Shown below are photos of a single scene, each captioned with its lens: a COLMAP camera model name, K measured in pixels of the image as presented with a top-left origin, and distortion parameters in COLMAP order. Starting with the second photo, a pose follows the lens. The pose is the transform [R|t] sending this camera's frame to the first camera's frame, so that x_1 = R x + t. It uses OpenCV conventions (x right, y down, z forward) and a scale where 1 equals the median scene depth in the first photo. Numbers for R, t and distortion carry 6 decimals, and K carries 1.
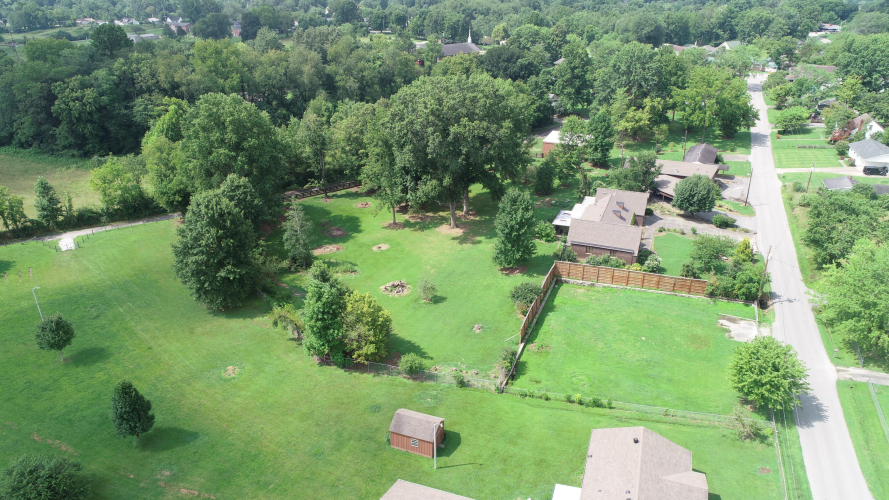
lens RADIAL K [[599.9, 0, 444.4], [0, 599.9, 247.0], [0, 0, 1]] dist [0.000434, 0.000090]
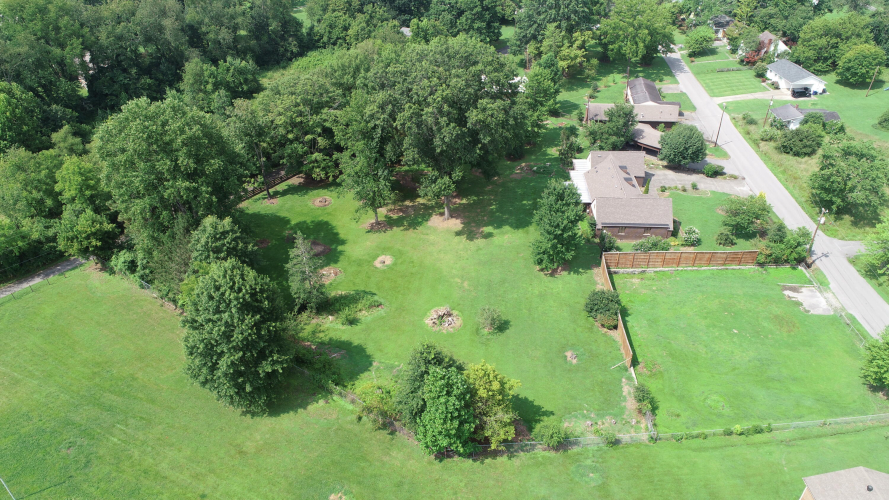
lens RADIAL K [[599.9, 0, 445.2], [0, 599.9, 249.9], [0, 0, 1]] dist [0.000434, 0.000090]
pose [[0.946782, -0.178381, 0.267927, -0.239704], [0.136948, 0.976533, 0.166220, -0.138836], [-0.291290, -0.120682, 0.948992, 0.174790]]
